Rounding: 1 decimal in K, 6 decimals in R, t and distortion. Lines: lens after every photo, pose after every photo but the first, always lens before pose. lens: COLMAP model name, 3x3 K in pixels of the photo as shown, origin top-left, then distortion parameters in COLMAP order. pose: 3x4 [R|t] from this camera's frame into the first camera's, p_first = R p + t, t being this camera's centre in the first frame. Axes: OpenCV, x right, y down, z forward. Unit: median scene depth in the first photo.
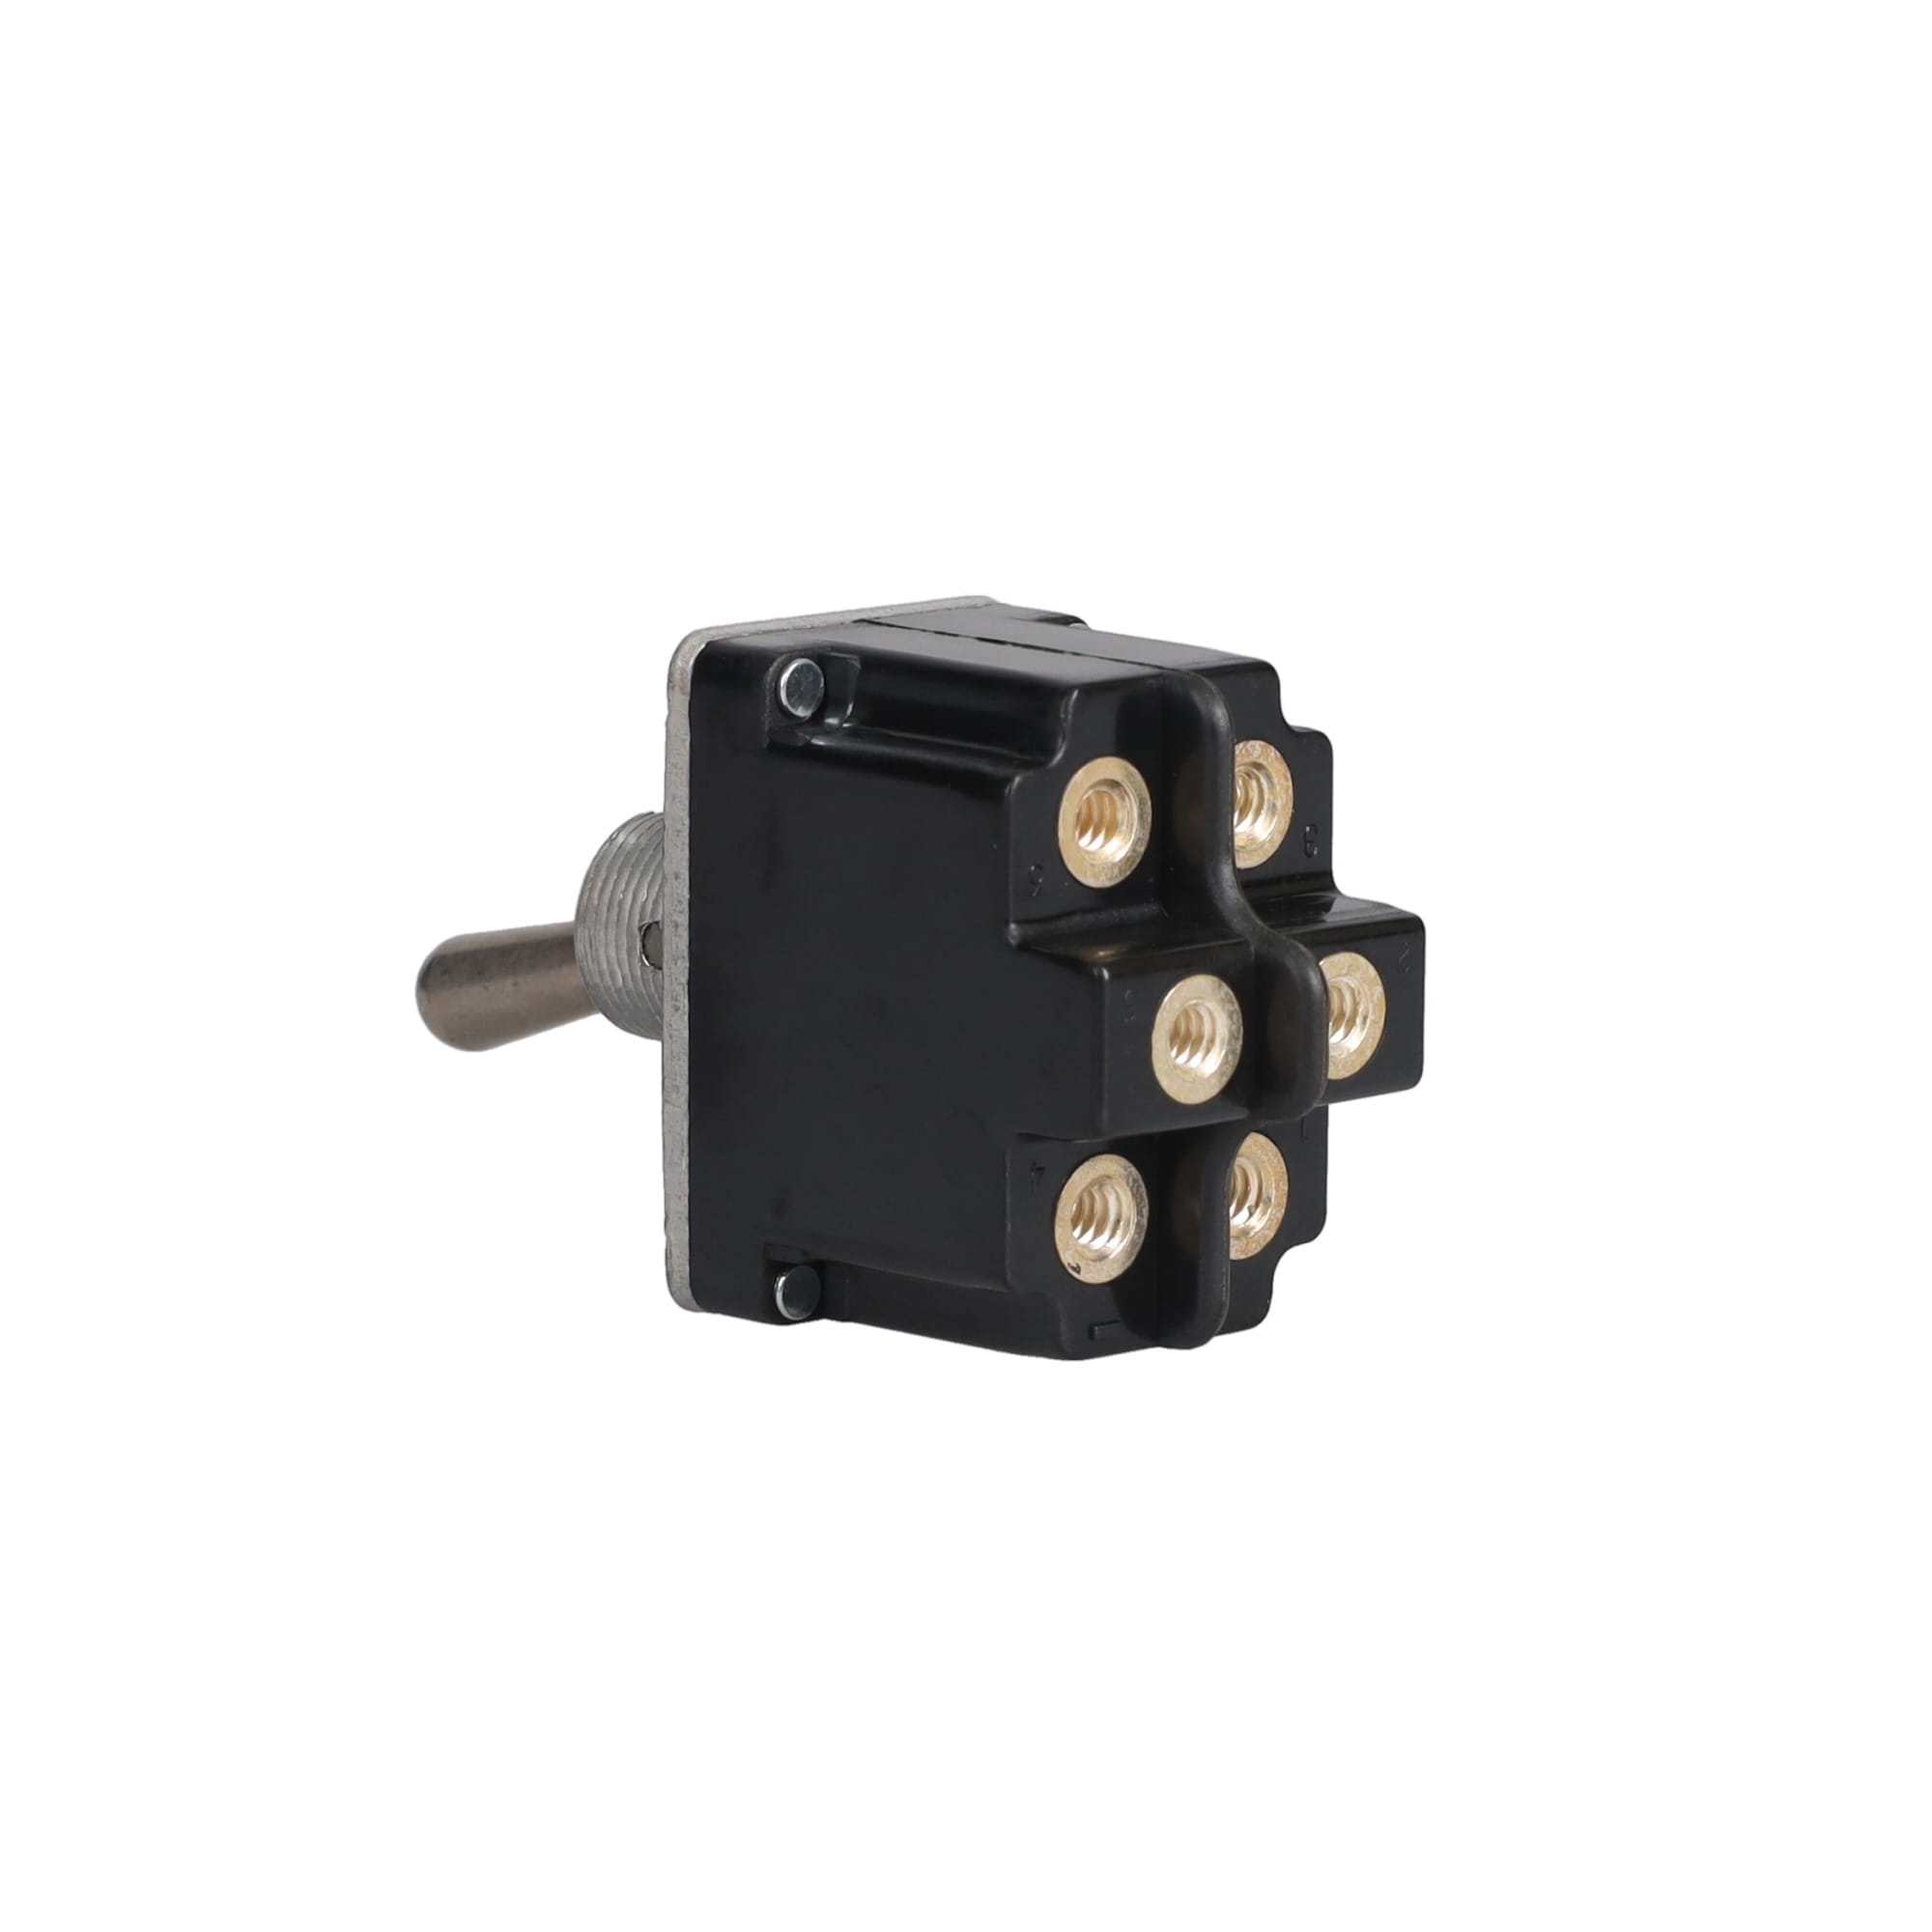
lens RADIAL K [[11430.8, 0, 965.9], [0, 11430.8, 965.7], [0, 0, 1]] dist [-0.722288, 0.000000]
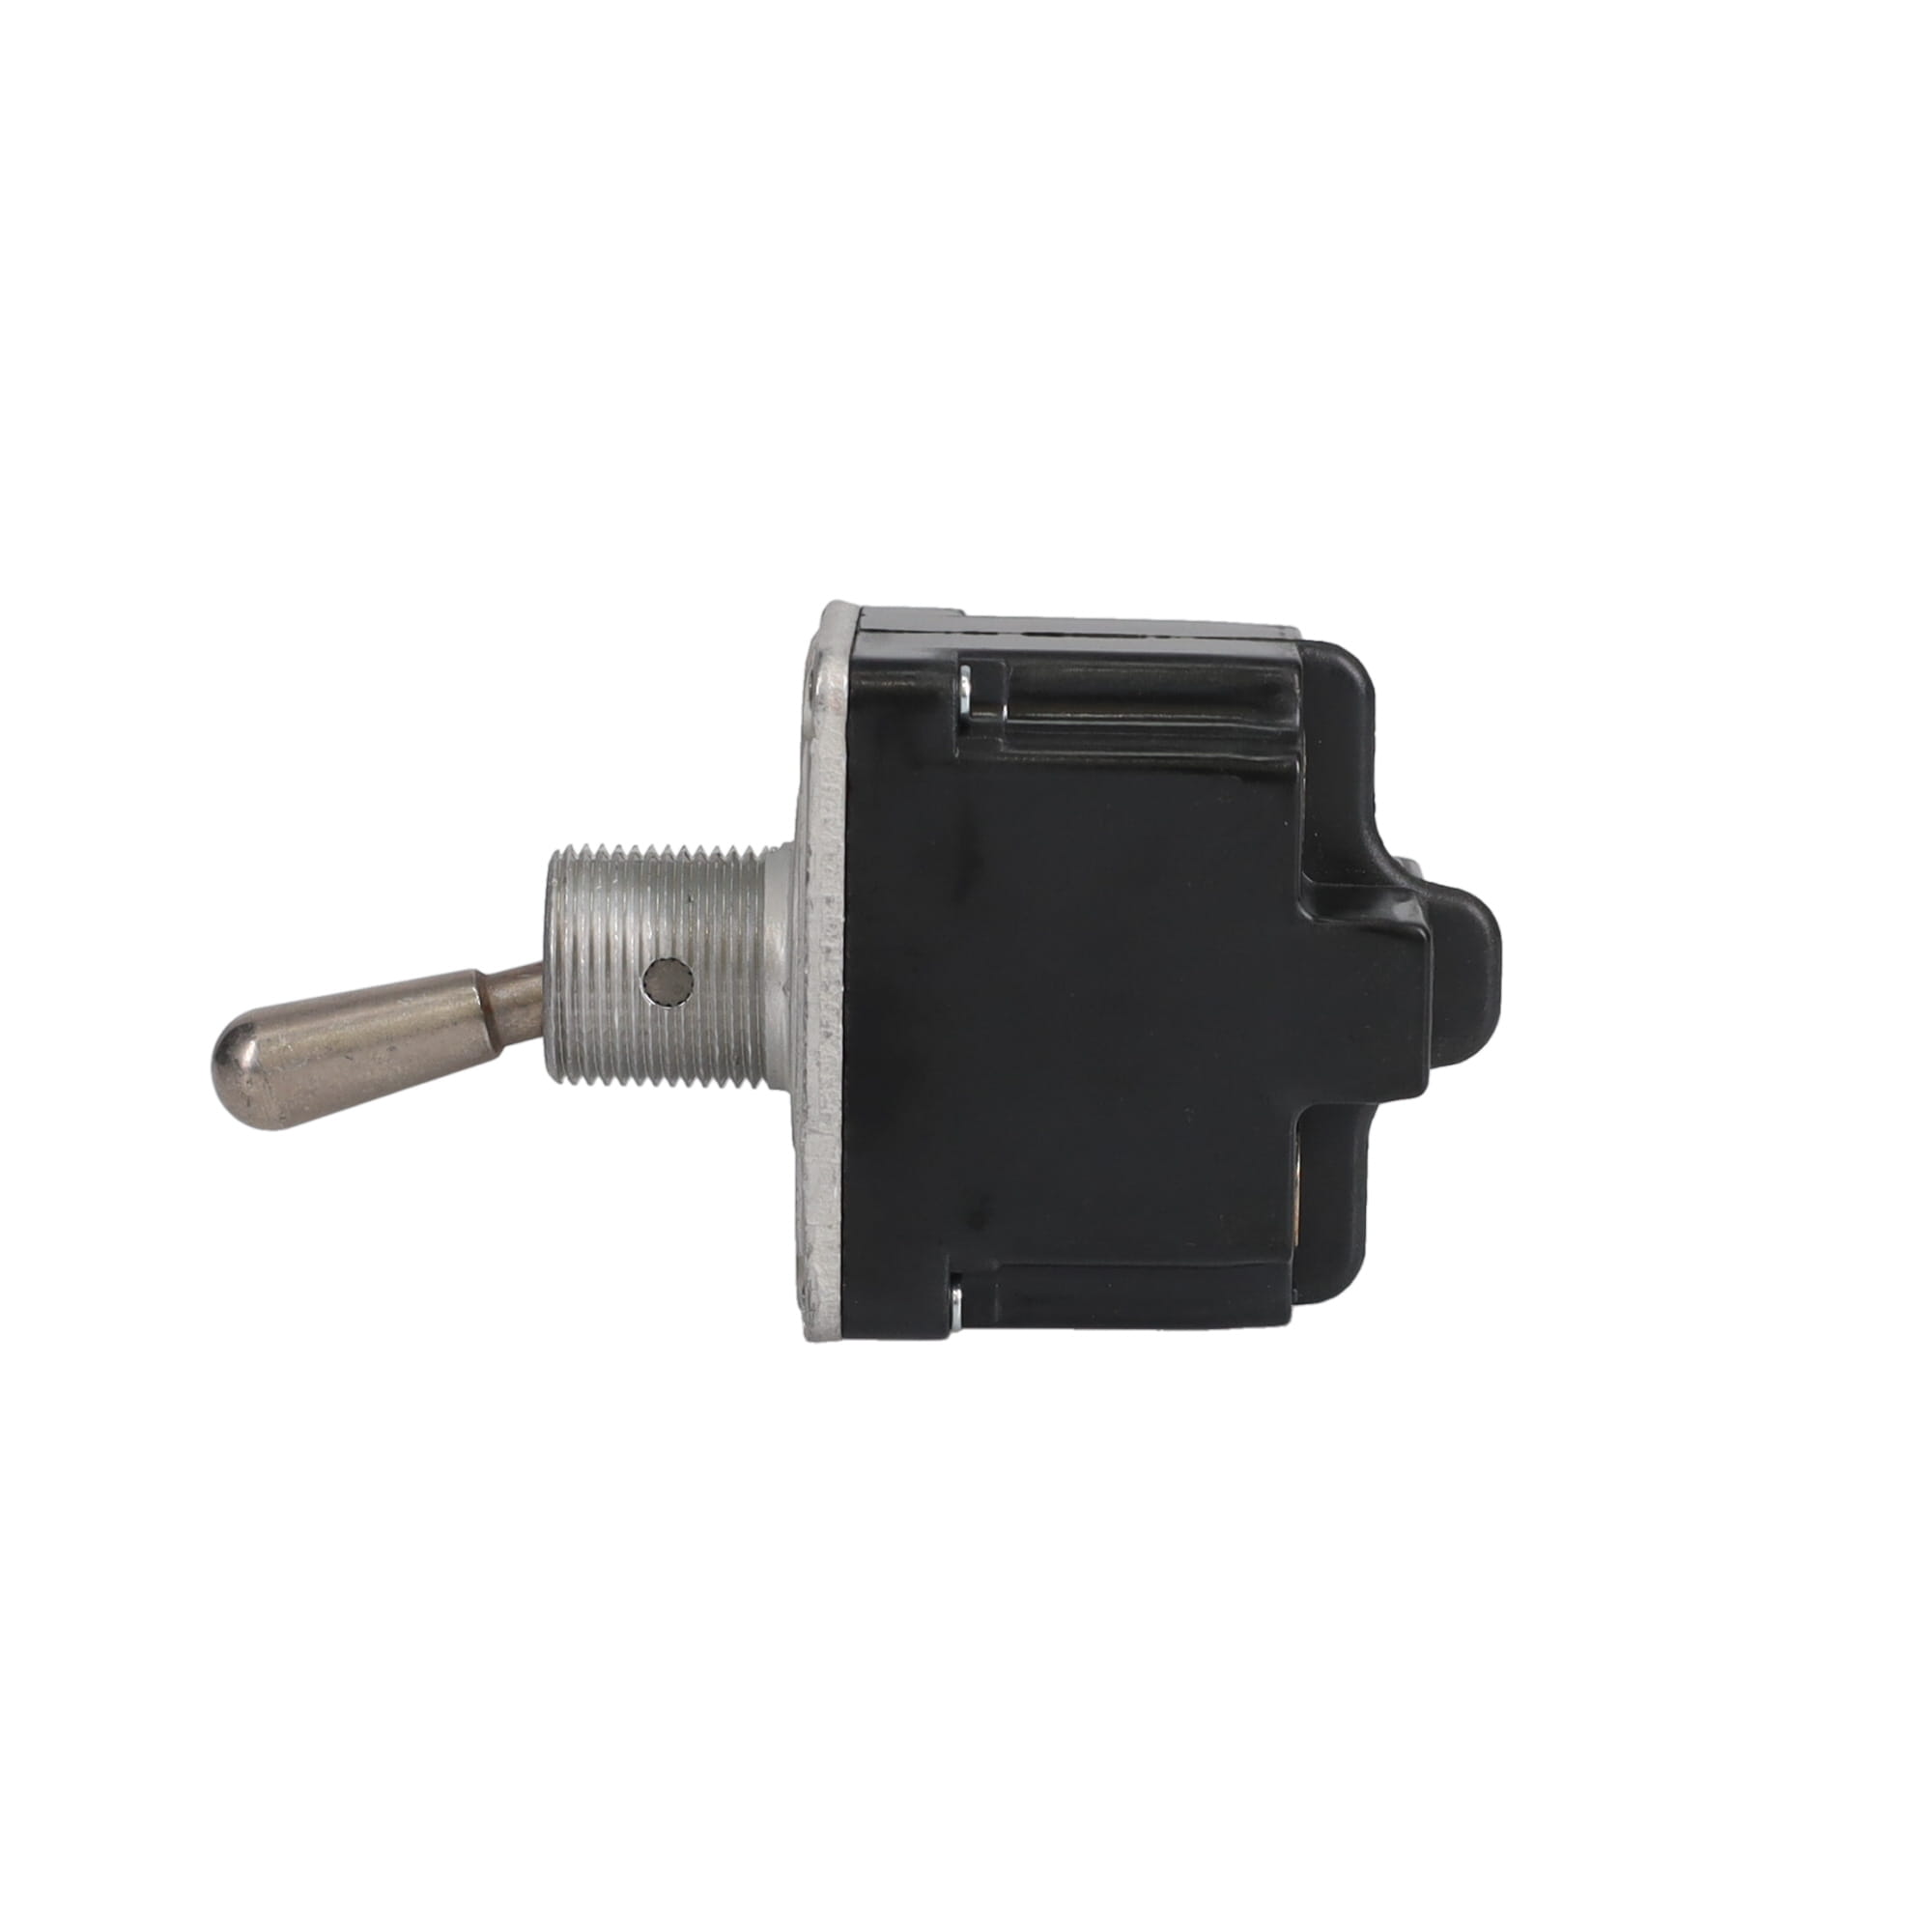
lens RADIAL K [[11430.8, 0, 966.1], [0, 11430.8, 966.4], [0, 0, 1]] dist [-0.722288, 0.000000]
pose [[0.744834, -0.110370, 0.658059, -0.665901], [0.109919, 0.993047, 0.042141, -0.042459], [-0.658134, 0.040945, 0.751787, 0.250672]]
